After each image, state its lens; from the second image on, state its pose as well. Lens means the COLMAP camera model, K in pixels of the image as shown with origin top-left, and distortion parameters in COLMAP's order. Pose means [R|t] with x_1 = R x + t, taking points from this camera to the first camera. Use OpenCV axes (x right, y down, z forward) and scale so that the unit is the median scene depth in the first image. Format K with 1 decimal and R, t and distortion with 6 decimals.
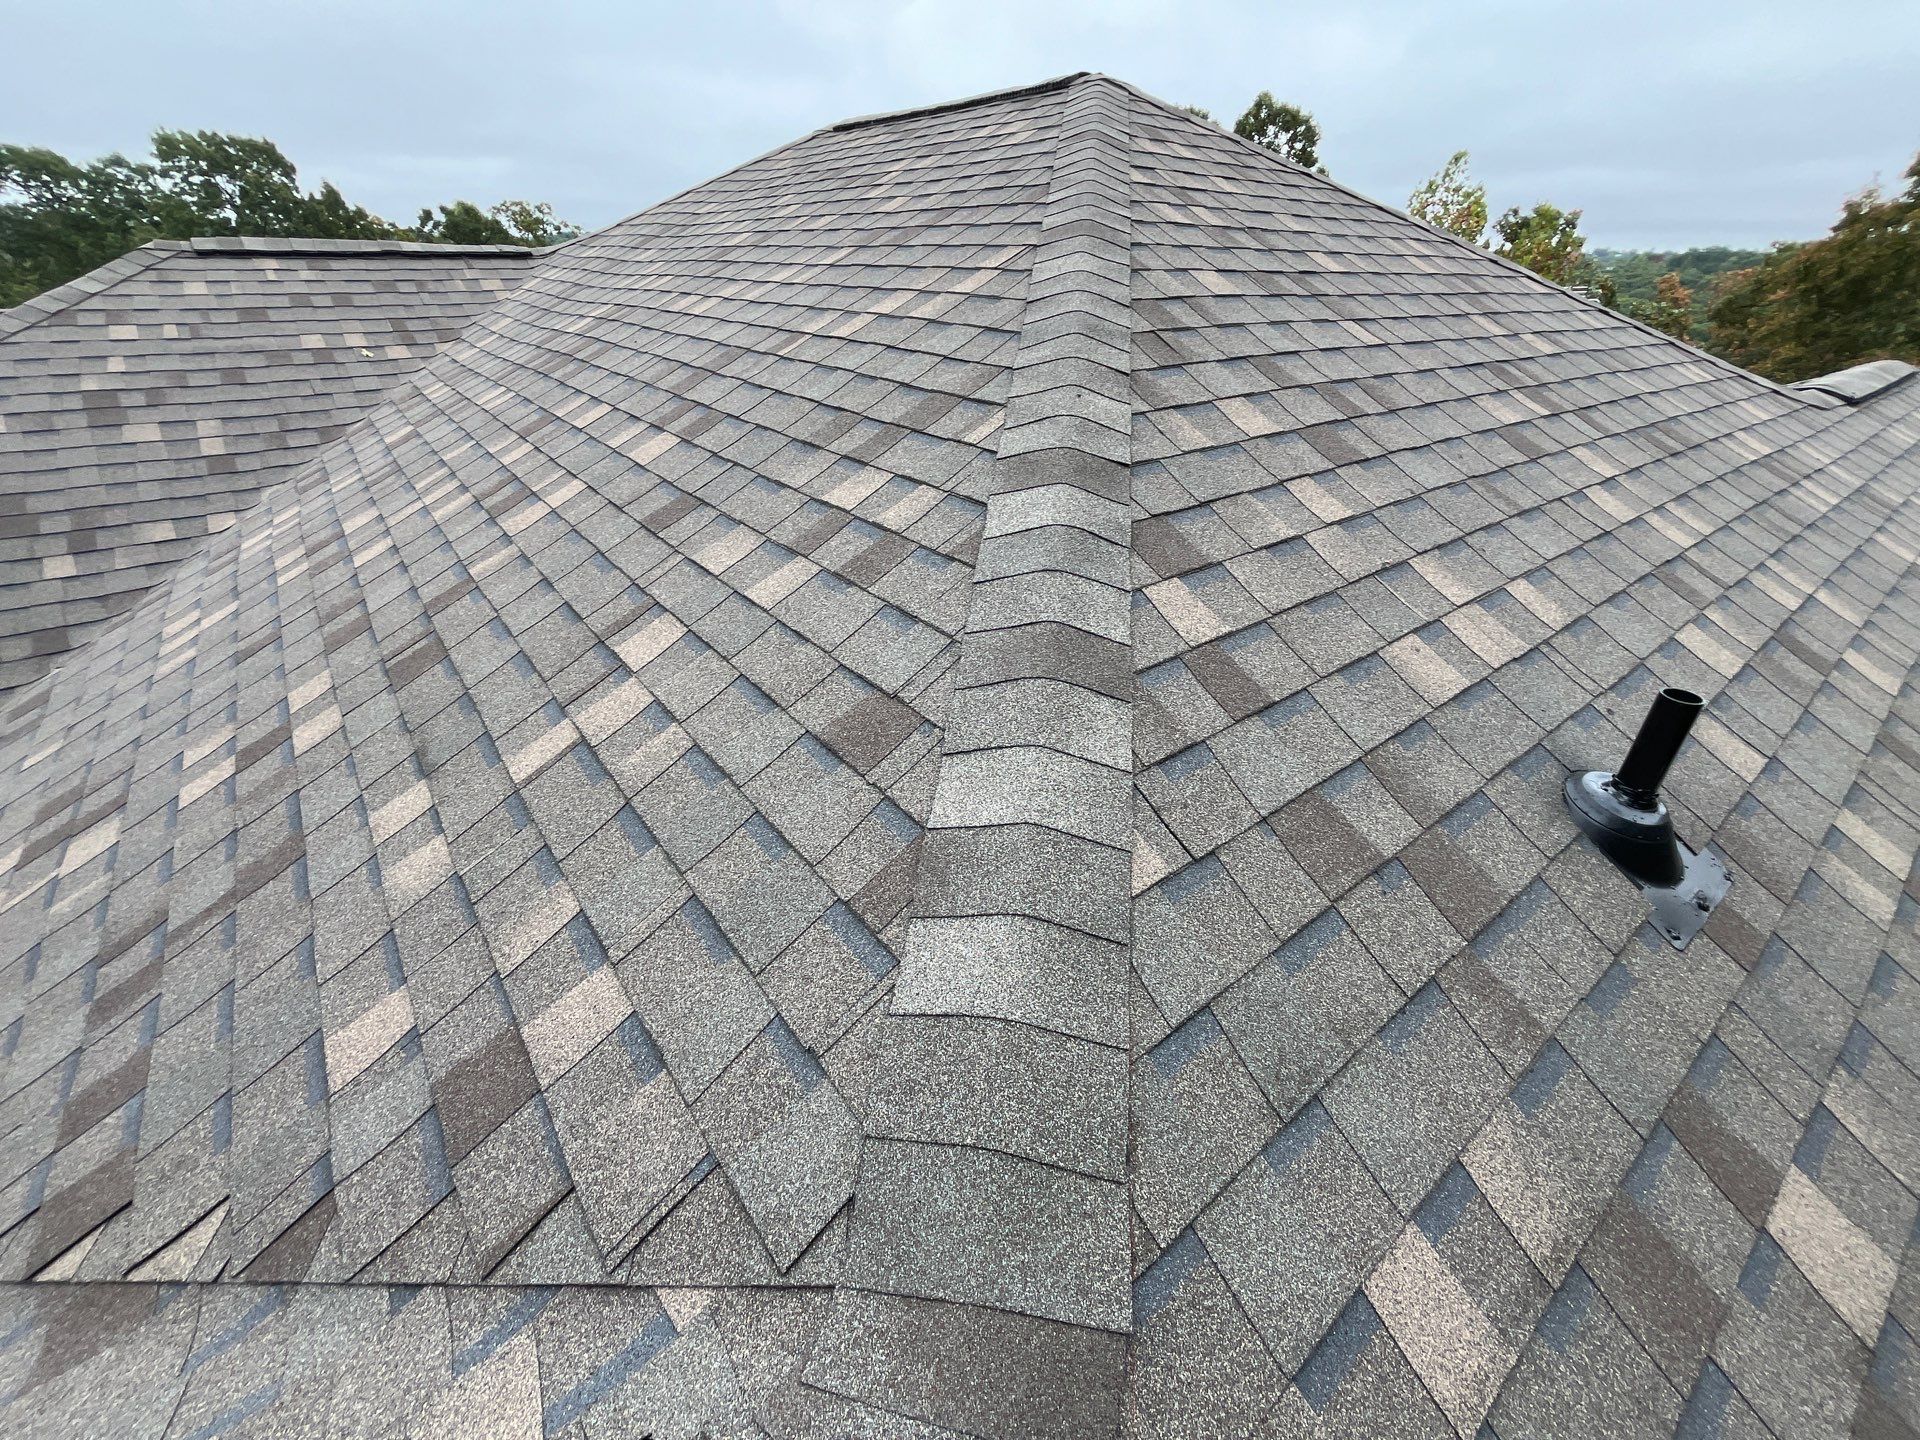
lens RADIAL K [[764.7, 0, 952.6], [0, 764.7, 712.5], [0, 0, 1]] dist [-0.003594, 0.000229]
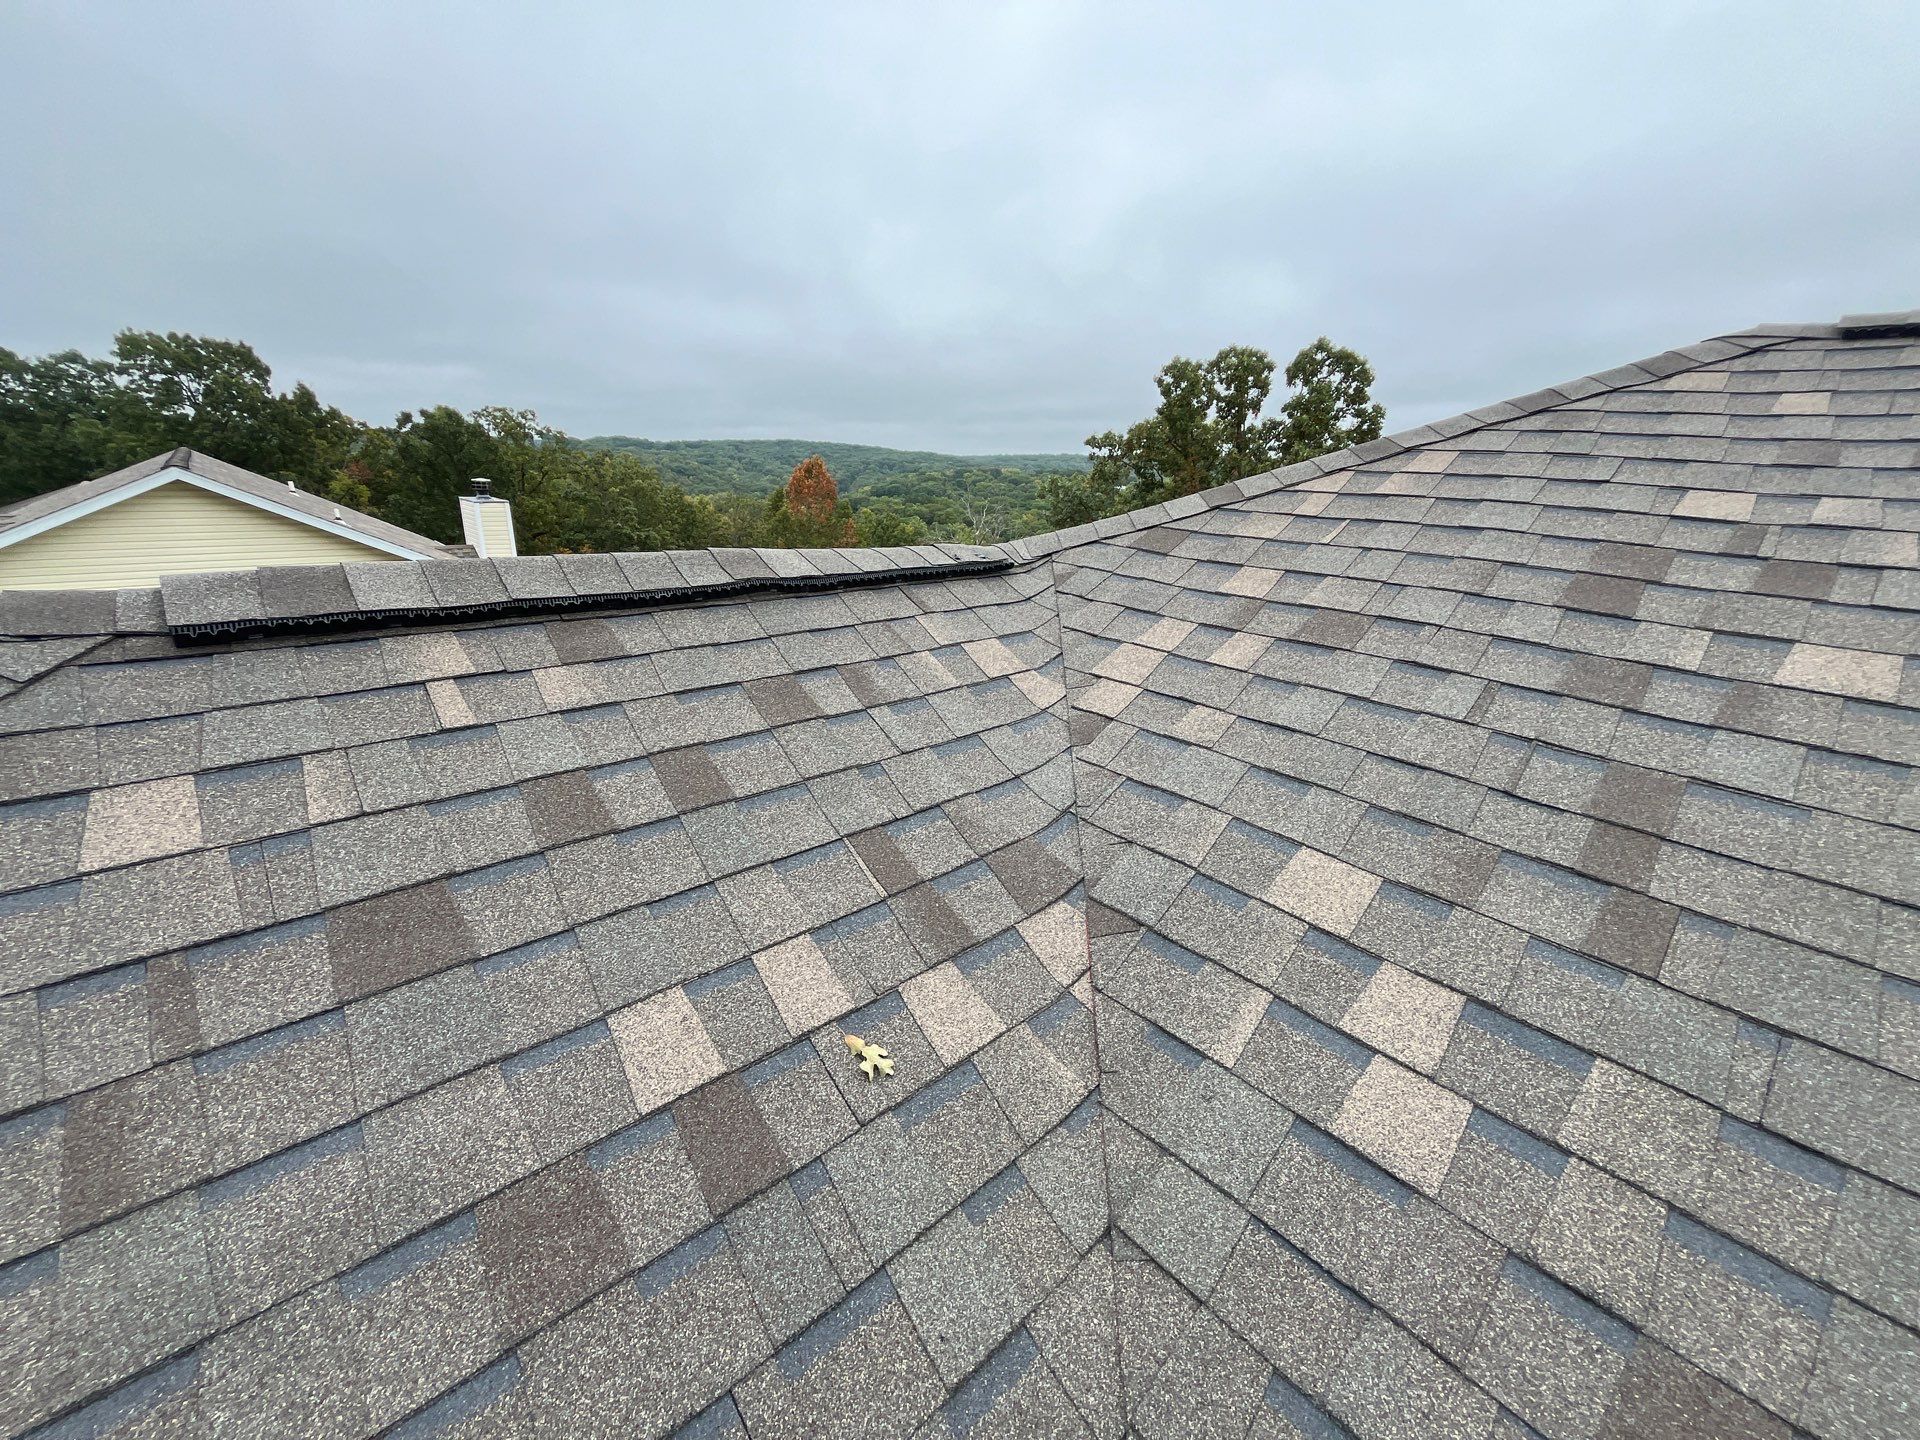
lens RADIAL K [[764.7, 0, 962.2], [0, 764.7, 730.0], [0, 0, 1]] dist [-0.003594, 0.000229]
pose [[0.996191, -0.006845, 0.086930, -0.066856], [0.024218, 0.979412, -0.200414, -0.046032], [-0.083768, 0.201756, 0.975847, 0.065250]]
